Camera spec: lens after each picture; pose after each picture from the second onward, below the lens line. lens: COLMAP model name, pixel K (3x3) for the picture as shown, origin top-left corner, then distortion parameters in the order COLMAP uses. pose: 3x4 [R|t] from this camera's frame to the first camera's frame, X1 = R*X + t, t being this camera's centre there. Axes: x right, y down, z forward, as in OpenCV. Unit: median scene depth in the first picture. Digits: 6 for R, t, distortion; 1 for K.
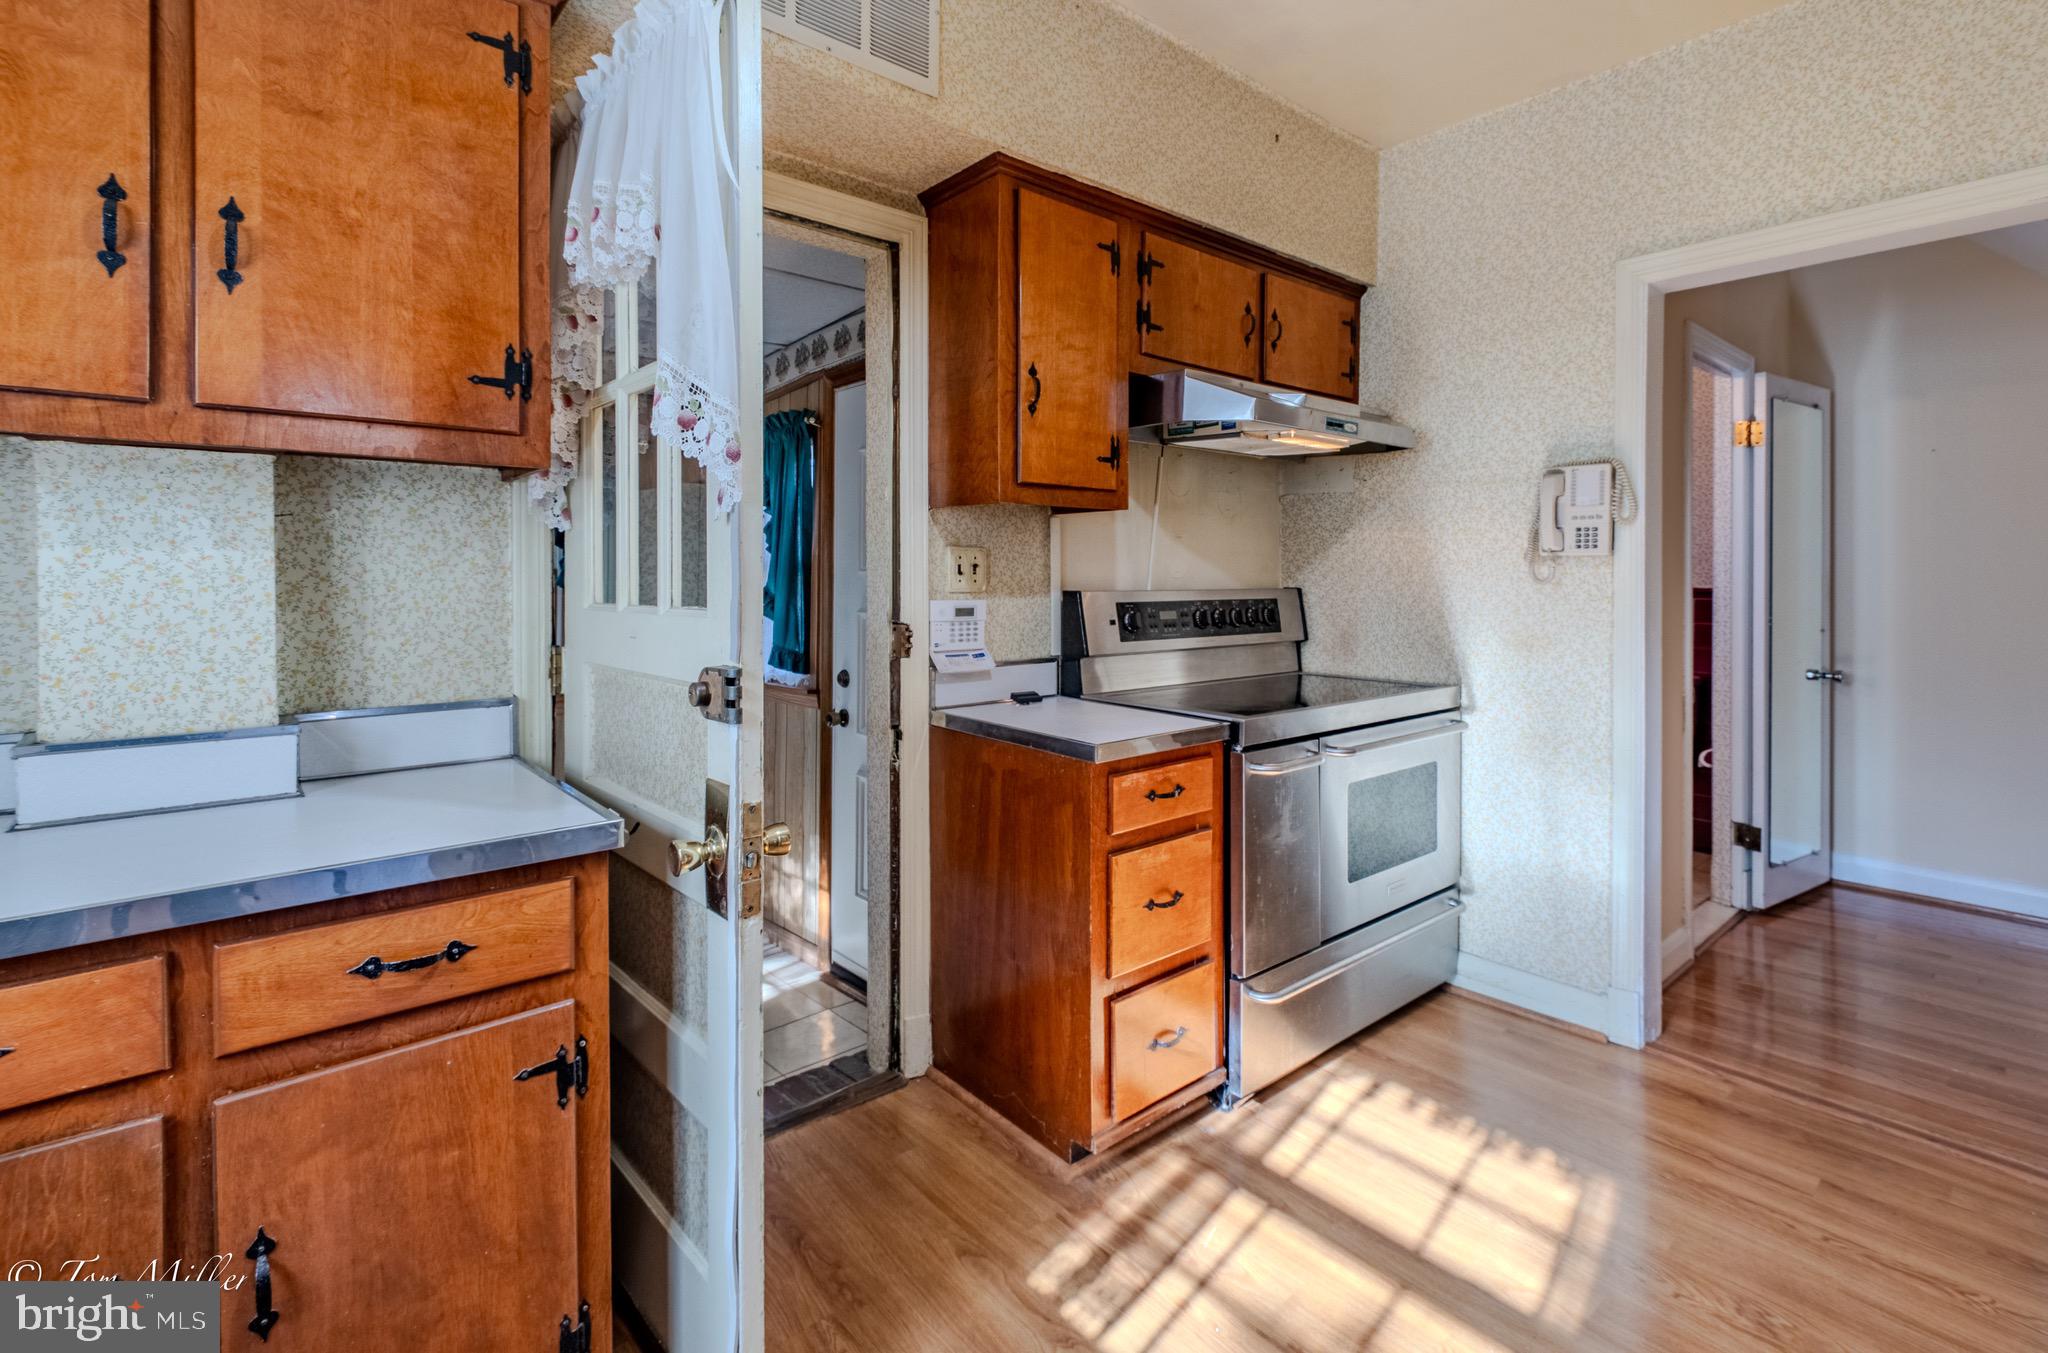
lens RADIAL K [[970.1, 0, 1115.8], [0, 970.1, 576.1], [0, 0, 1]] dist [0.003532, -0.004292]
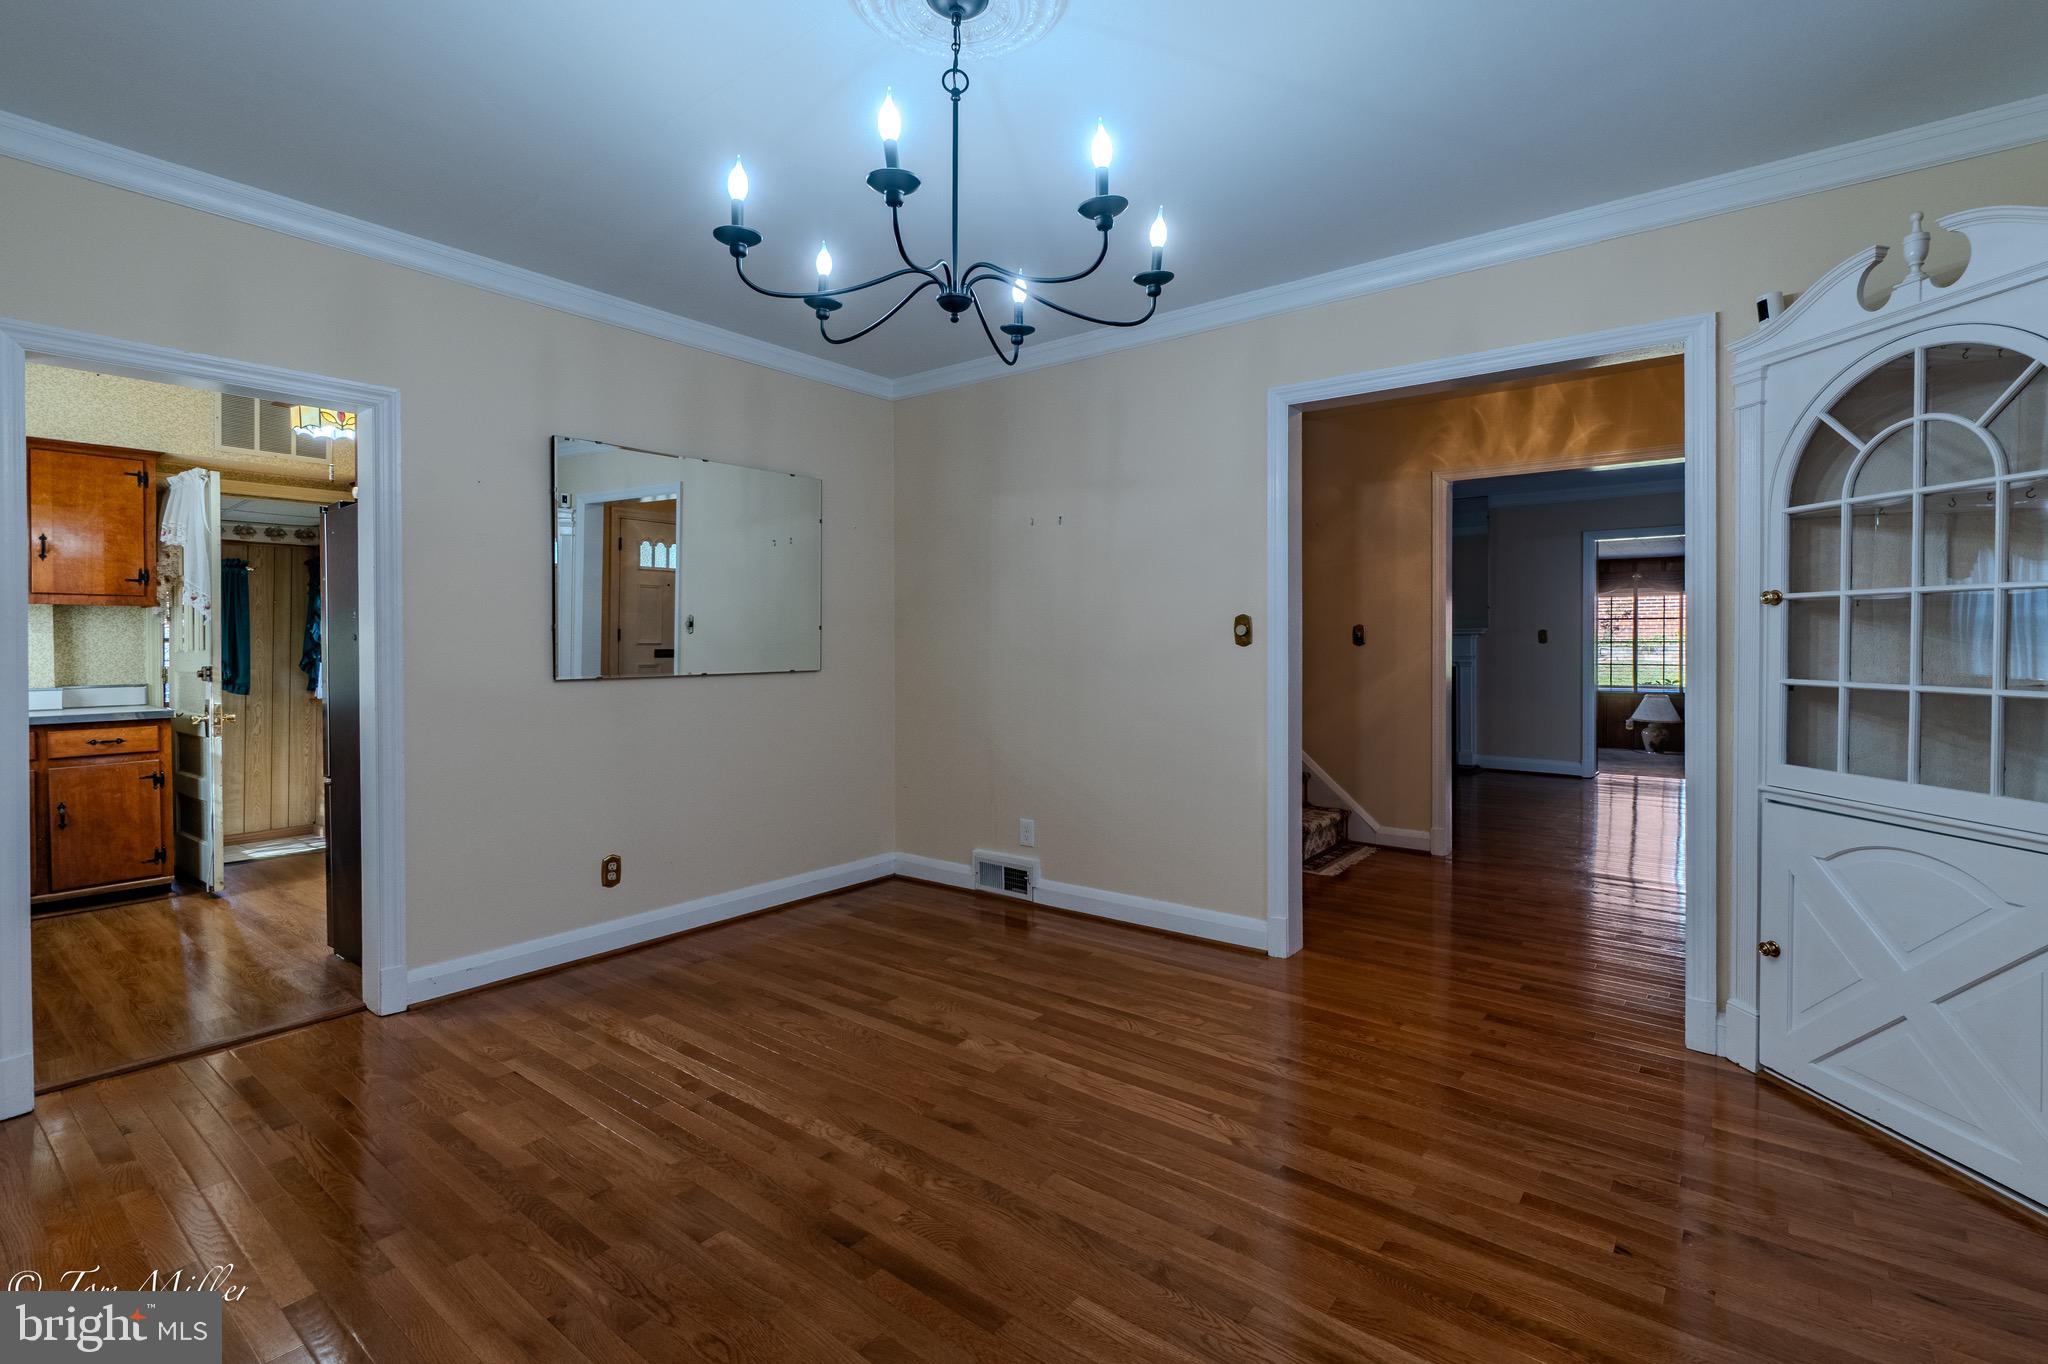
lens RADIAL K [[970.1, 0, 1155.6], [0, 970.1, 647.0], [0, 0, 1]] dist [0.003532, -0.004292]
pose [[0.979726, -0.003486, 0.200309, 2.093144], [0.002623, 0.999986, 0.004575, 0.014105], [-0.200323, -0.003957, 0.979722, -2.908027]]
